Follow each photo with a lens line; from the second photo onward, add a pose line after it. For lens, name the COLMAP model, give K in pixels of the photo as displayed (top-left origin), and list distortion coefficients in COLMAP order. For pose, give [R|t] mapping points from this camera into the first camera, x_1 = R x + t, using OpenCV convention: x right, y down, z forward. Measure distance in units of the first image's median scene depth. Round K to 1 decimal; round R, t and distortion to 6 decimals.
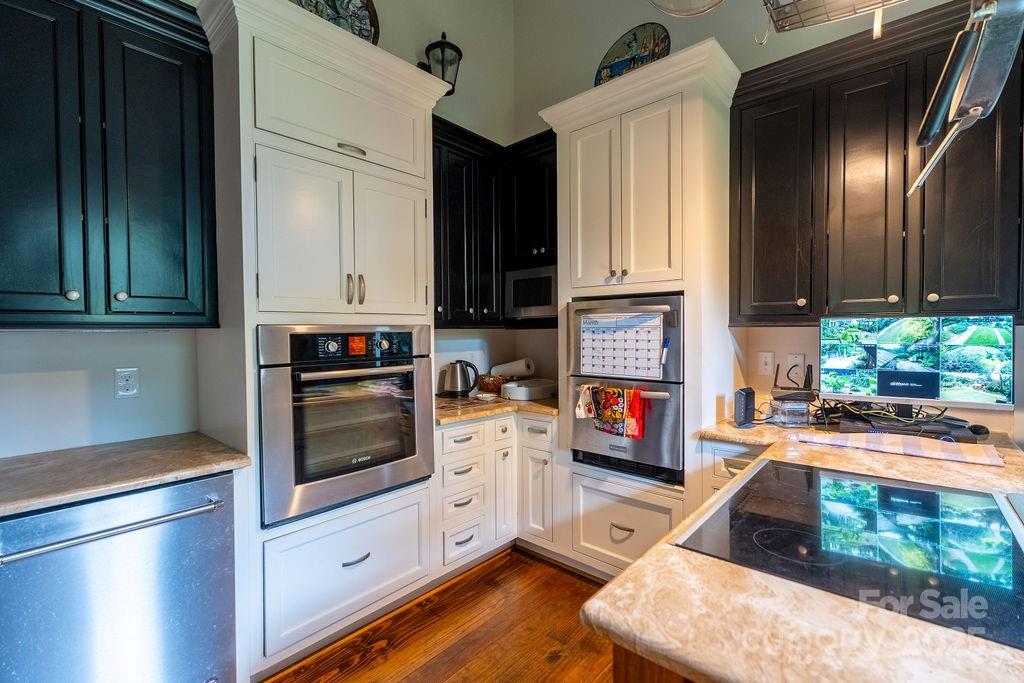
lens RADIAL K [[452.9, 0, 508.0], [0, 452.9, 338.7], [0, 0, 1]] dist [0.007625, 0.000591]
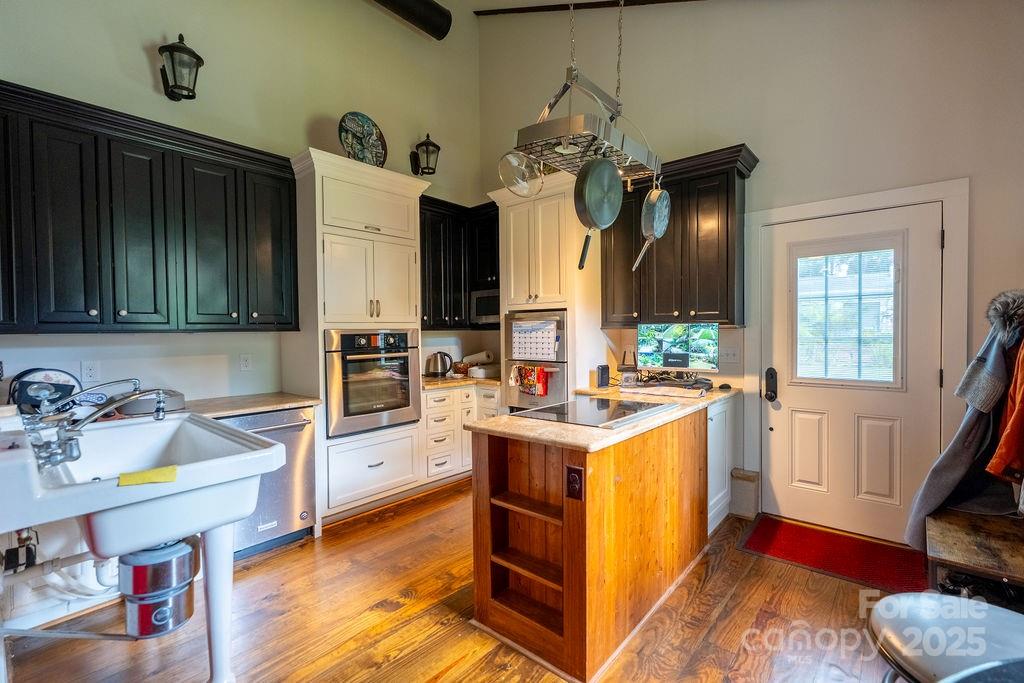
lens RADIAL K [[452.9, 0, 508.0], [0, 452.9, 338.7], [0, 0, 1]] dist [0.007625, 0.000591]
pose [[0.999951, -0.003824, 0.009105, 0.137372], [0.003819, 0.999993, 0.000547, 0.006766], [-0.009107, -0.000512, 0.999958, -0.643862]]
